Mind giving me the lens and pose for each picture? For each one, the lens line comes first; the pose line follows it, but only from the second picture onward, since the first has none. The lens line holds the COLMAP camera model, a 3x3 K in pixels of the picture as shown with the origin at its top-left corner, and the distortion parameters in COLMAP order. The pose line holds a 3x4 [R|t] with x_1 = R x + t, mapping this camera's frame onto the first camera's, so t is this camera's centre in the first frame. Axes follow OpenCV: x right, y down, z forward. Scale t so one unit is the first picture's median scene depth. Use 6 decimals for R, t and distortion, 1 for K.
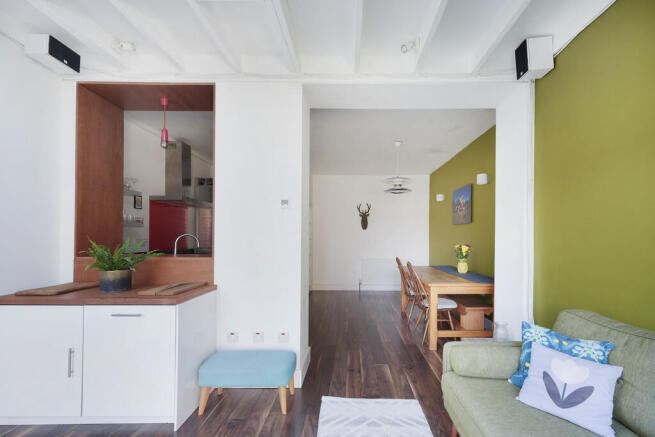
lens RADIAL K [[280.8, 0, 327.5], [0, 280.8, 238.5], [0, 0, 1]] dist [0.001634, 0.000321]
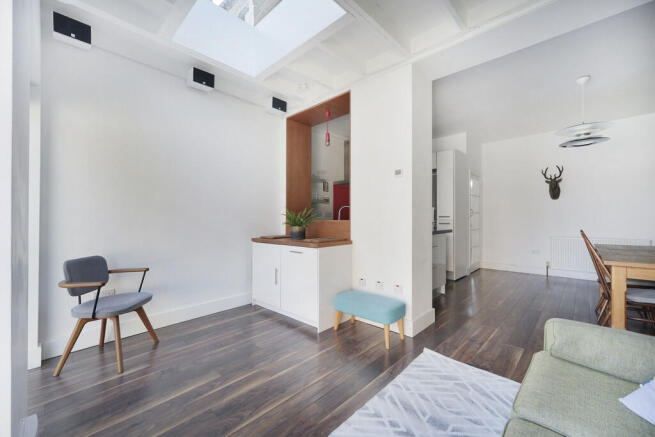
lens RADIAL K [[267.8, 0, 326.2], [0, 267.8, 223.3], [0, 0, 1]] dist [-0.000771, -0.000081]
pose [[0.716248, 0.000957, -0.697846, 0.404556], [-0.006555, 0.999964, -0.005356, 0.091329], [0.697815, 0.008410, 0.716228, 0.003722]]
